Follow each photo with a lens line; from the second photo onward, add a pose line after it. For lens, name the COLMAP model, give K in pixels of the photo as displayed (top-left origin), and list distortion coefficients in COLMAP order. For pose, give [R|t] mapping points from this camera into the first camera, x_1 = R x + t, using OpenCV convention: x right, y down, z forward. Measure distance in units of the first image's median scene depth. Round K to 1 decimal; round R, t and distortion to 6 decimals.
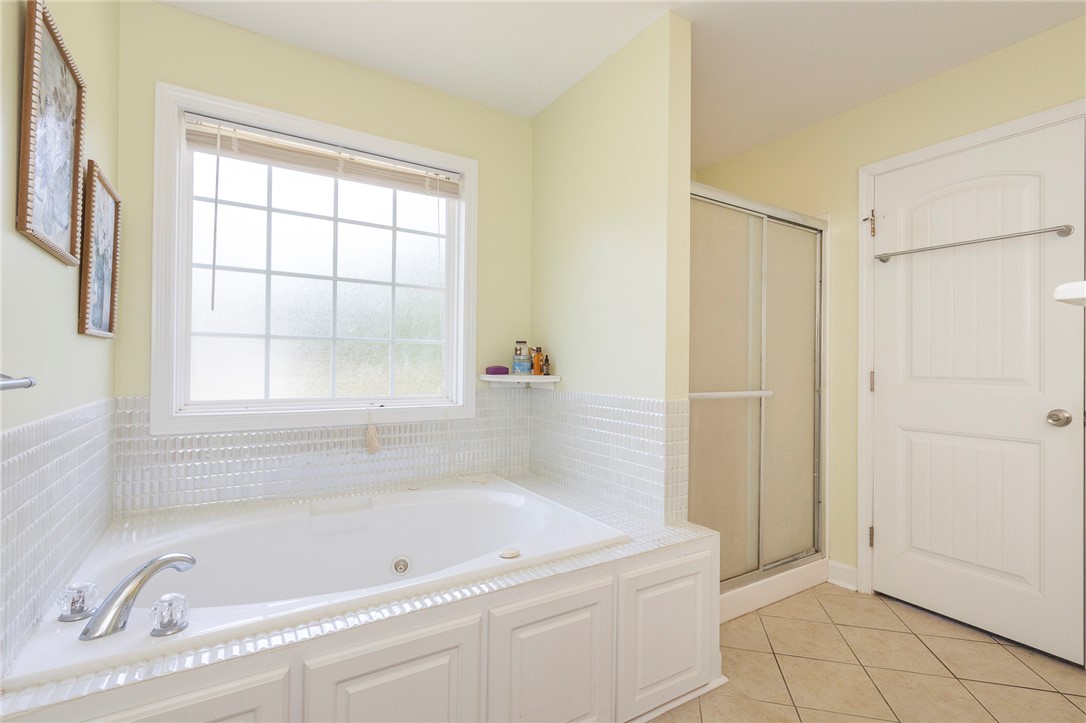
lens RADIAL K [[496.6, 0, 545.3], [0, 496.6, 358.8], [0, 0, 1]] dist [-0.001986, -0.000584]
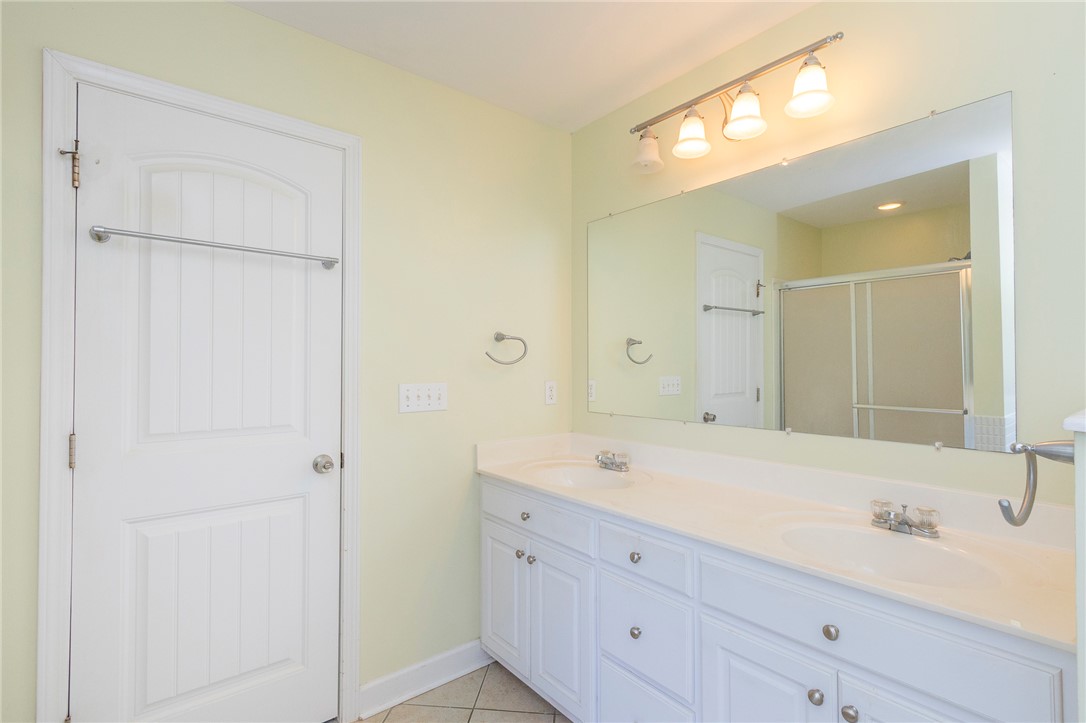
lens RADIAL K [[496.6, 0, 545.3], [0, 496.6, 358.8], [0, 0, 1]] dist [-0.001986, -0.000584]
pose [[-0.104196, 0.013180, 0.994469, 0.059823], [-0.004233, 0.999897, -0.013696, -0.053722], [-0.994548, -0.005637, -0.104129, 0.561392]]
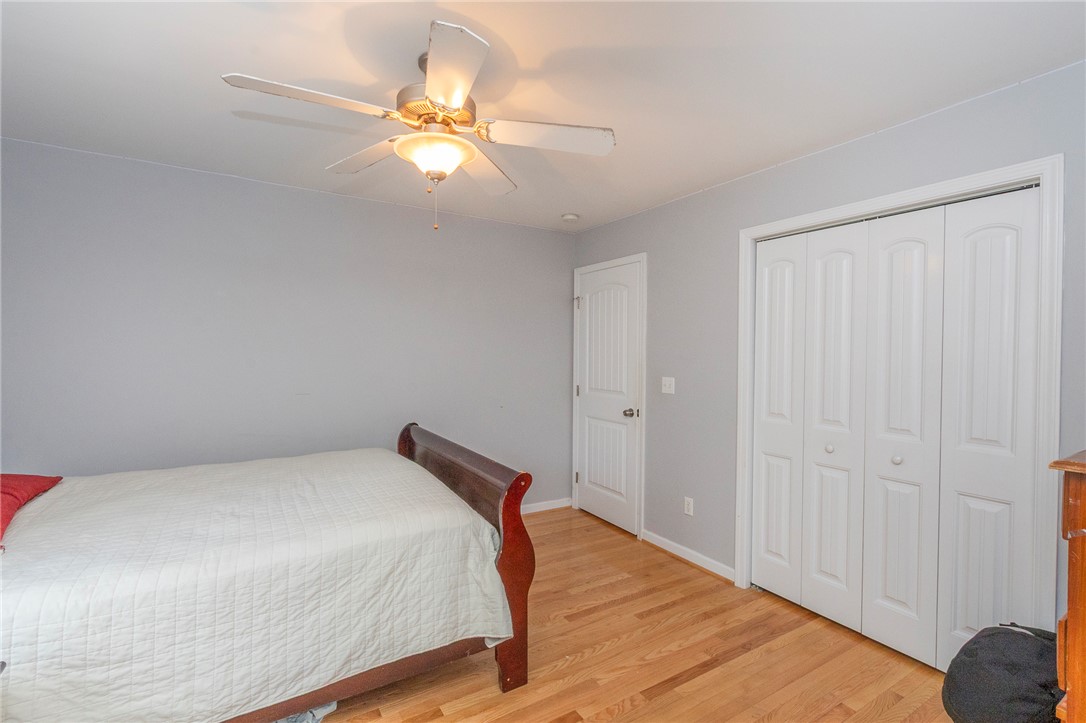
lens RADIAL K [[496.6, 0, 545.3], [0, 496.6, 358.8], [0, 0, 1]] dist [-0.001986, -0.000584]
pose [[0.999567, -0.009660, -0.027785, 0.622343], [0.010450, 0.999542, 0.028412, -0.125563], [0.027498, -0.028691, 0.999210, -0.820456]]
